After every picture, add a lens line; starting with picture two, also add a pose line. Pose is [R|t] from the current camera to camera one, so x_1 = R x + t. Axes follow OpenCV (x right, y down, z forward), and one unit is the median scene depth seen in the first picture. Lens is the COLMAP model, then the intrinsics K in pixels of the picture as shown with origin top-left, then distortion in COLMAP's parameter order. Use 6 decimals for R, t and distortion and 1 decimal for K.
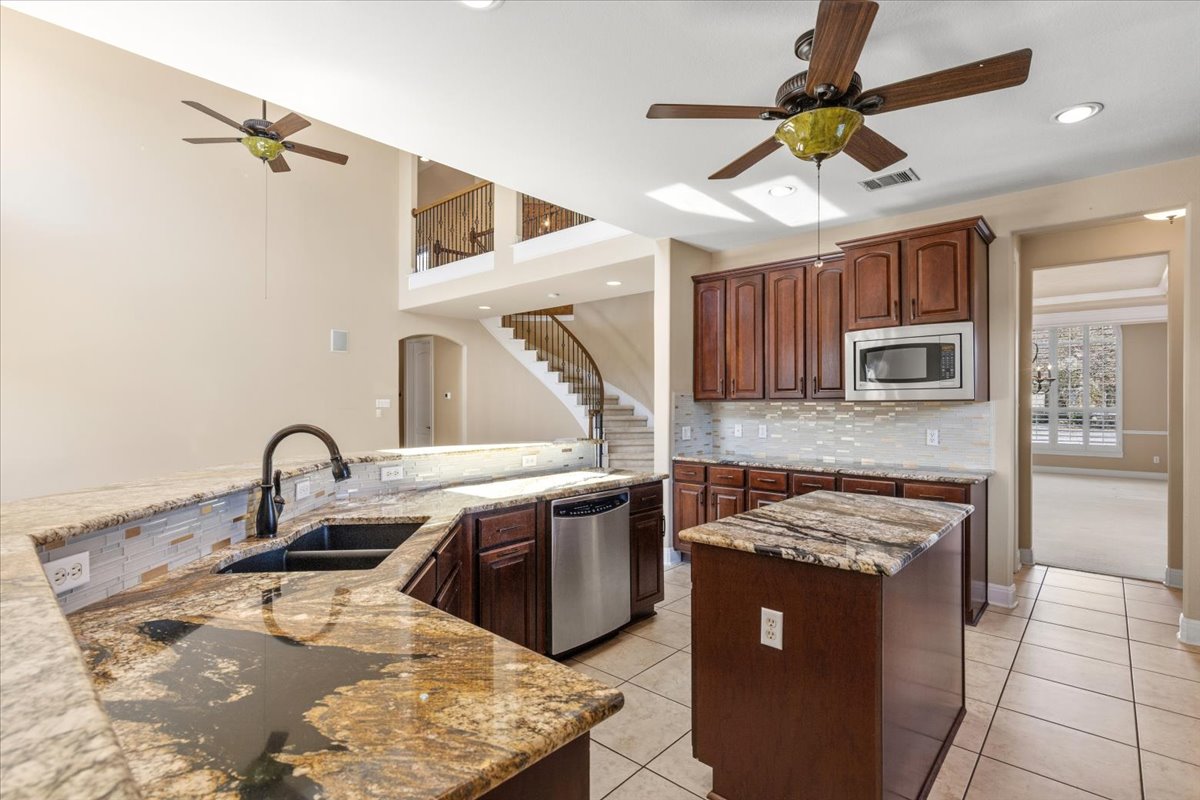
lens RADIAL K [[548.0, 0, 597.9], [0, 548.0, 403.3], [0, 0, 1]] dist [-0.002560, -0.000191]
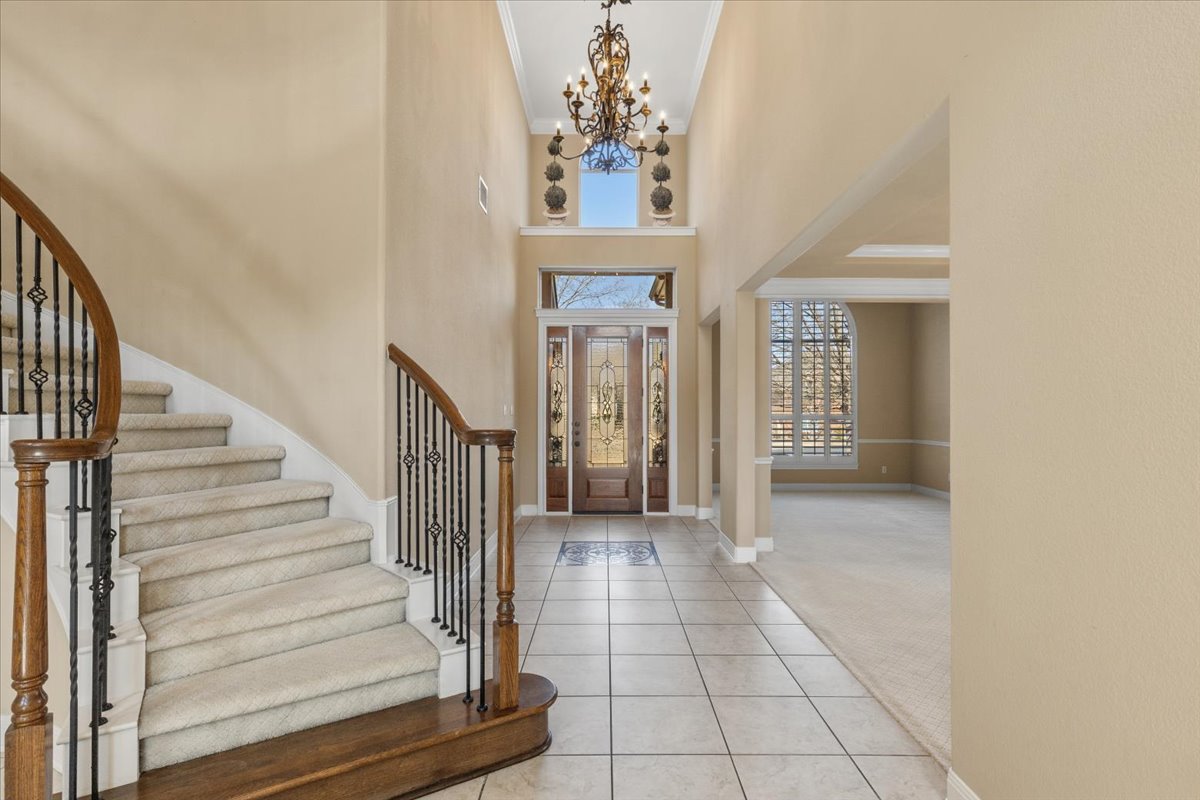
lens RADIAL K [[556.0, 0, 603.3], [0, 556.0, 414.4], [0, 0, 1]] dist [-0.048607, -0.000209]
pose [[0.740334, -0.003405, 0.672231, 0.011570], [0.000310, 0.999989, 0.004725, 0.001842], [-0.672239, -0.003289, 0.740326, 0.636445]]
